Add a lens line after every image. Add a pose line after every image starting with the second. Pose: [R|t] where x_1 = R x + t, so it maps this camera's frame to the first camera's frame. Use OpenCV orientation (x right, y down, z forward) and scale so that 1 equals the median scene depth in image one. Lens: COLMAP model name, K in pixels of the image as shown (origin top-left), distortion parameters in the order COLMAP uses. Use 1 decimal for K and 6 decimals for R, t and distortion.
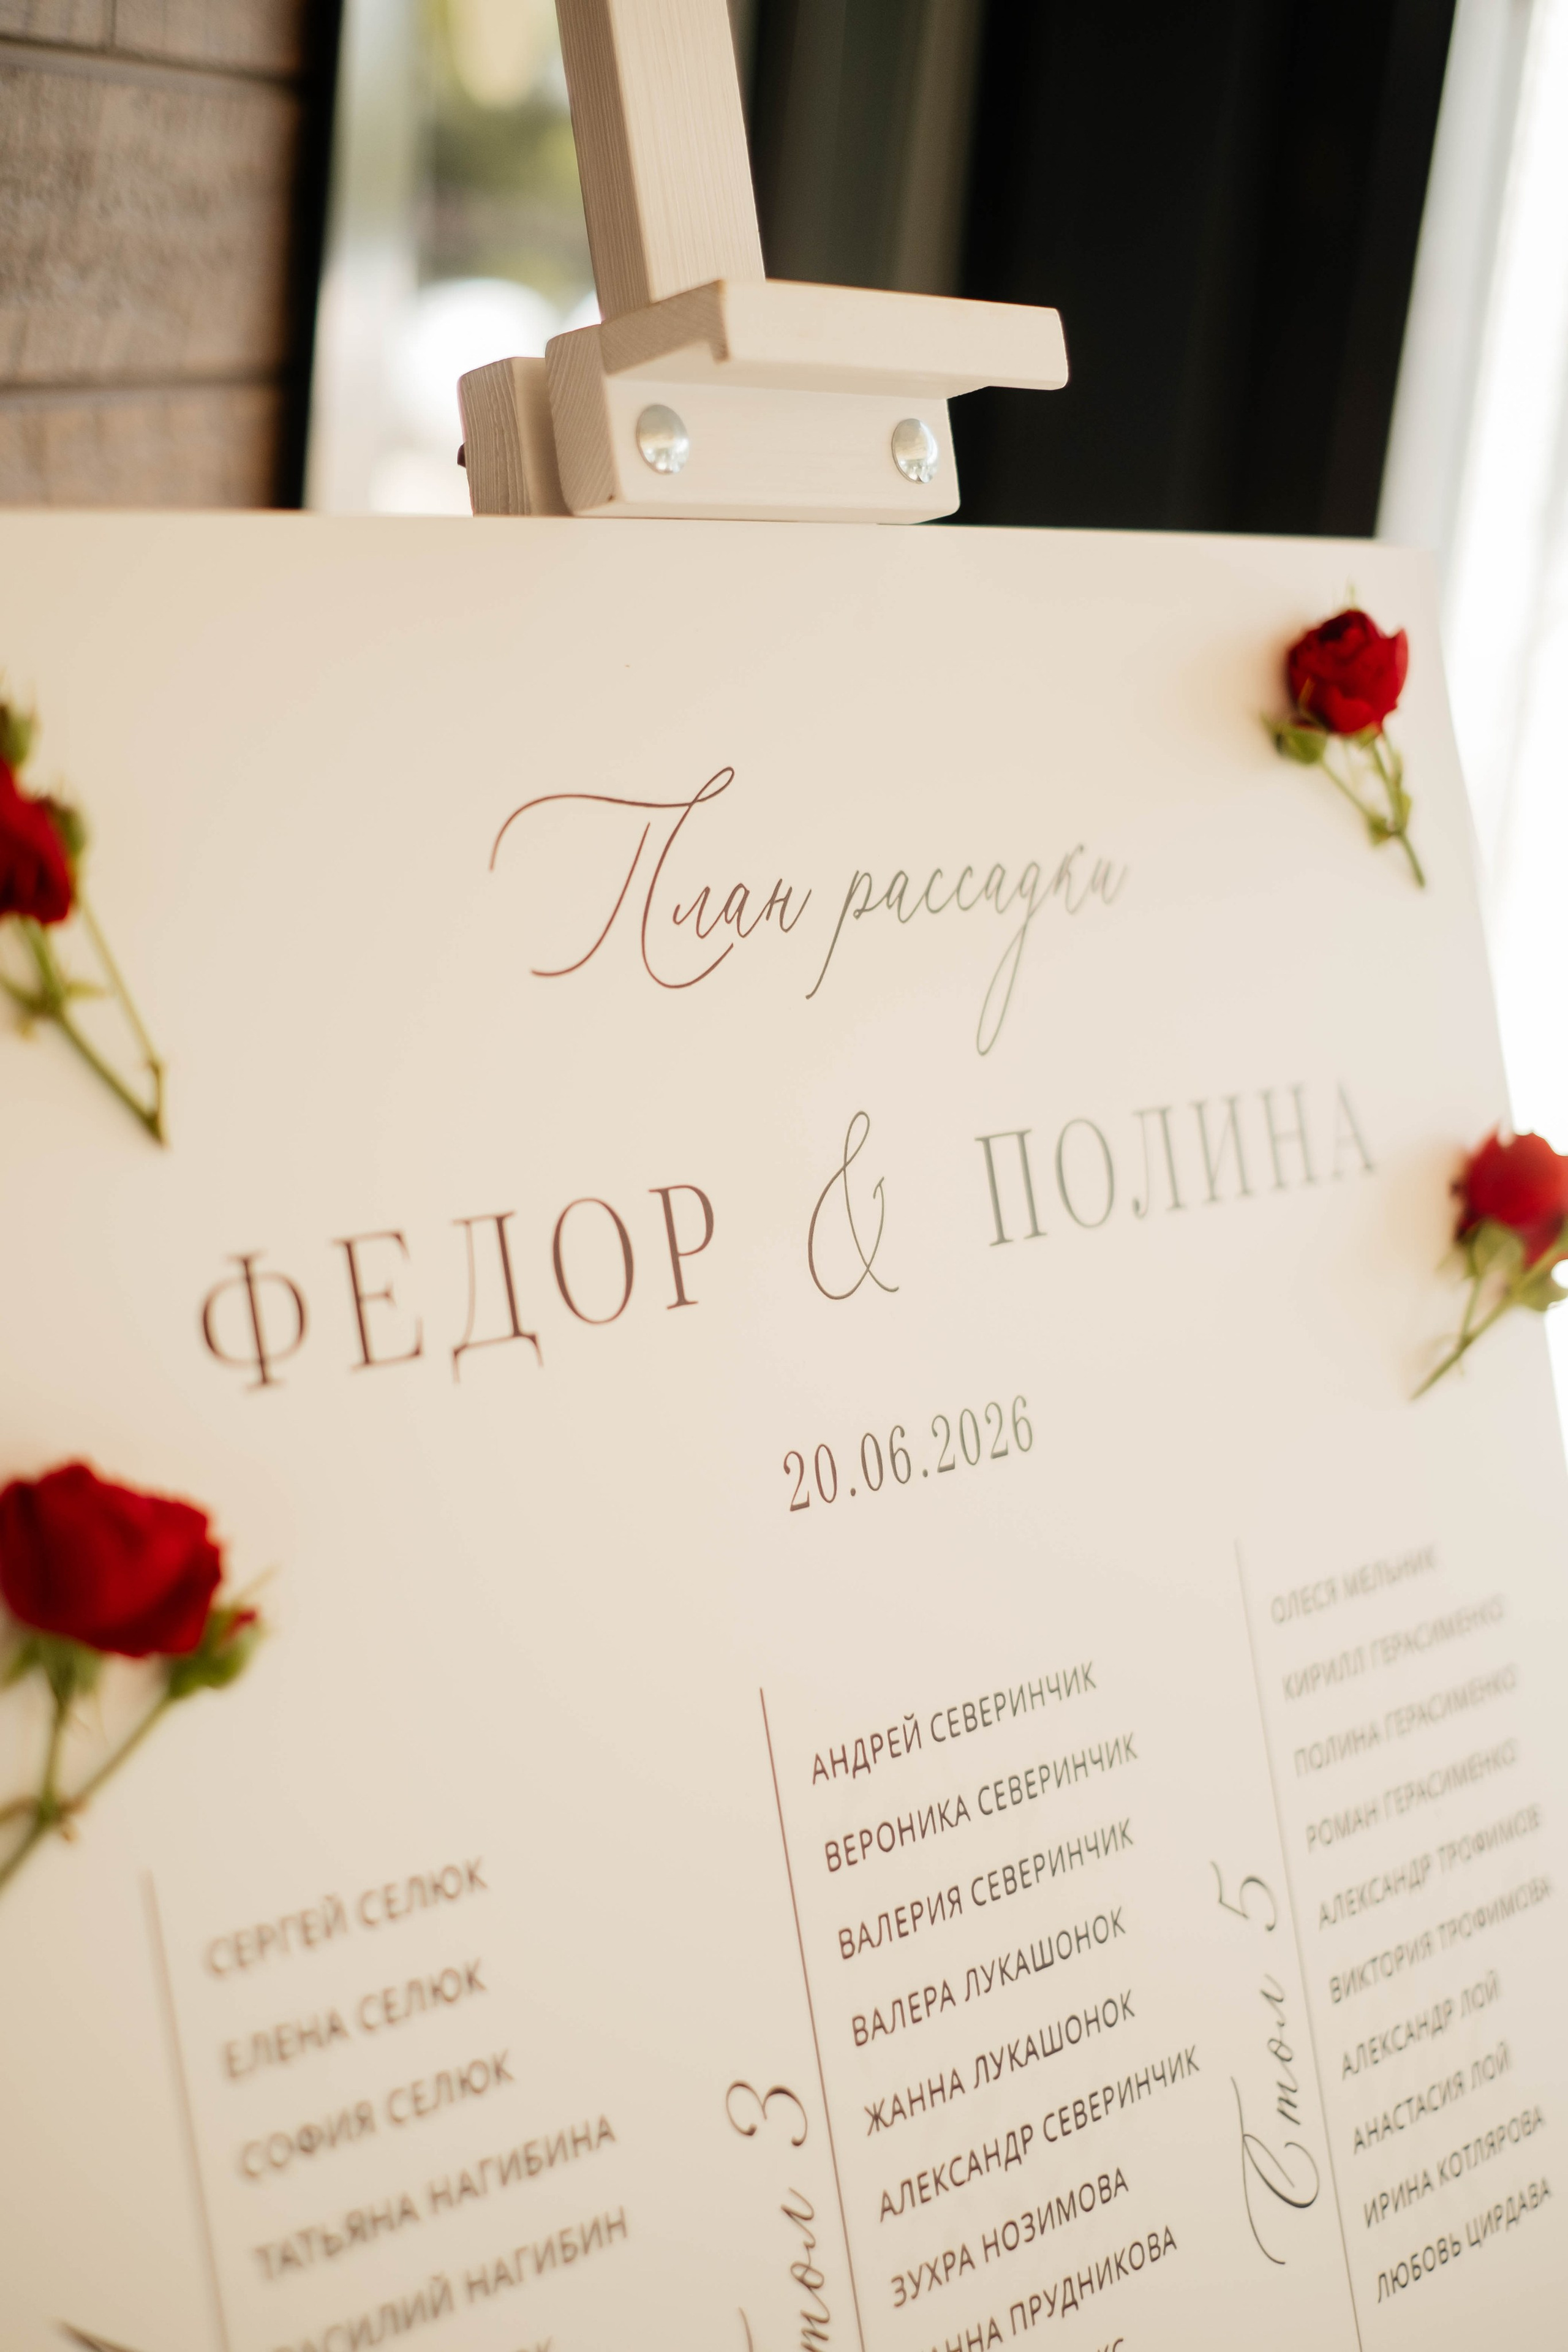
lens RADIAL K [[3525.8, 0, 784.0], [0, 3525.8, 1176.0], [0, 0, 1]] dist [-0.092394, 0.126889]
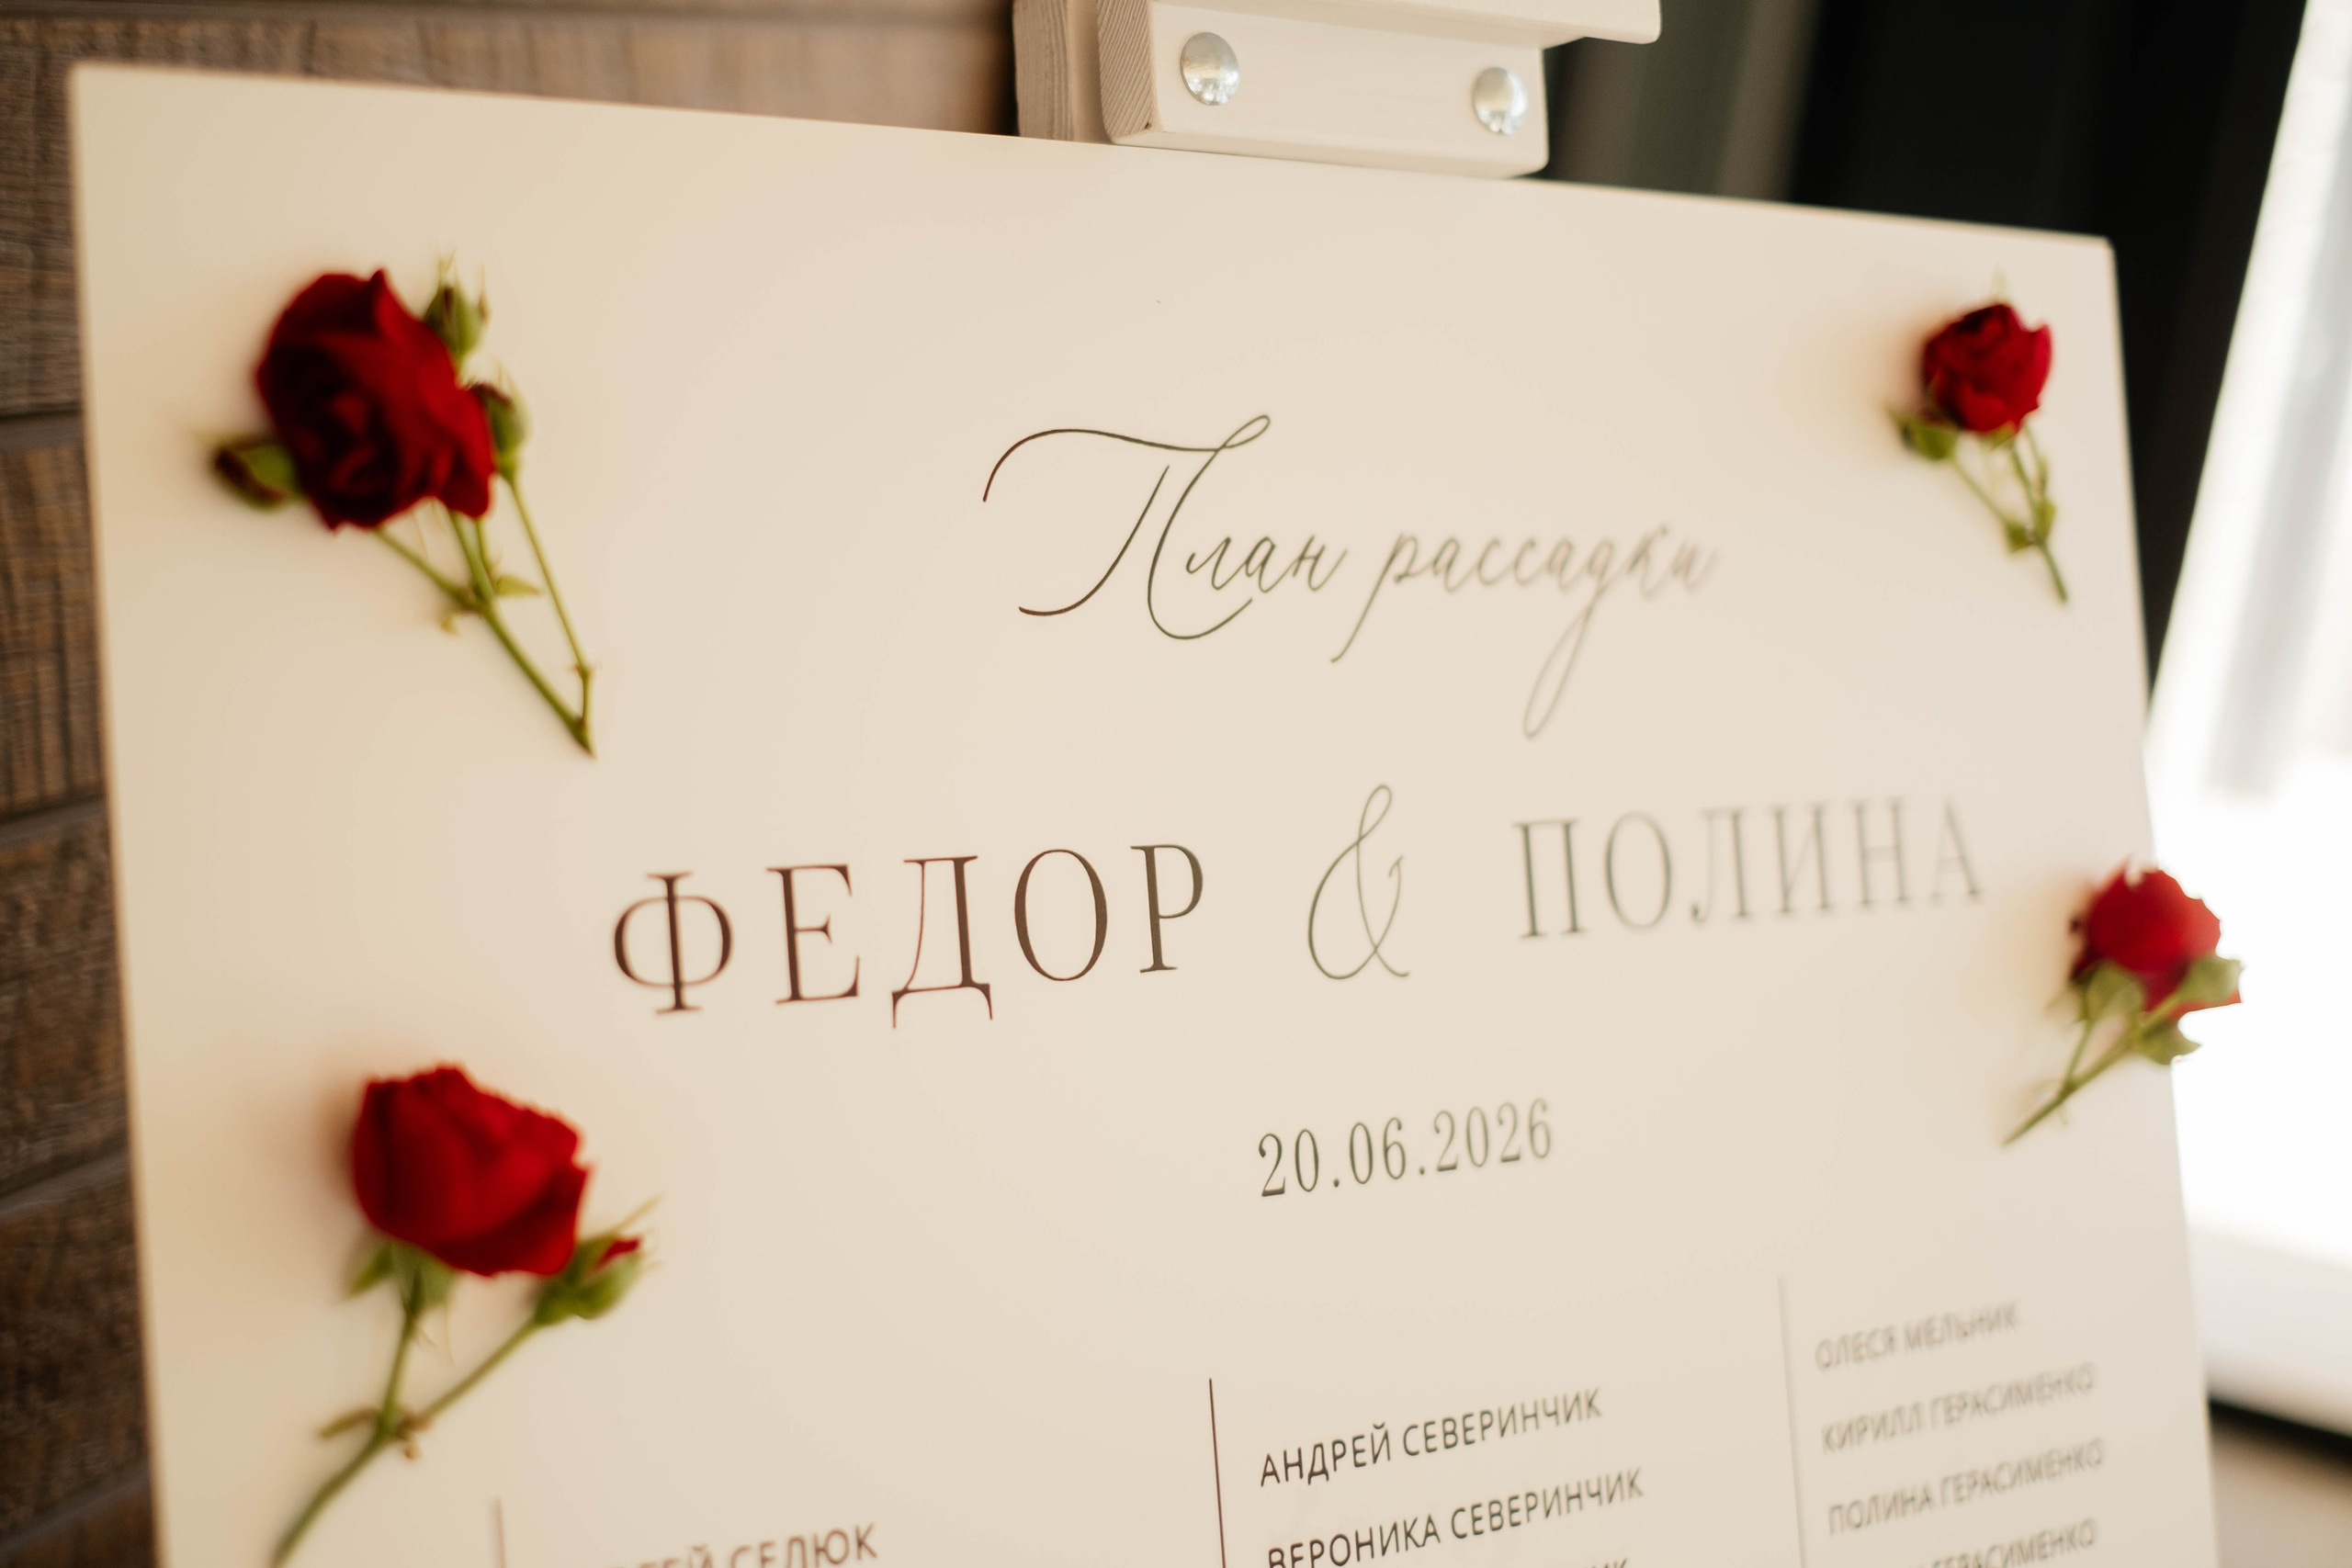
lens RADIAL K [[3525.5, 0, 1175.8], [0, 3525.5, 740.6], [0, 0, 1]] dist [-0.092394, 0.126889]
pose [[0.987436, 0.078637, -0.137062, 0.094838], [-0.083314, 0.996109, -0.028719, 0.001703], [0.134270, 0.039777, 0.990146, 0.048442]]
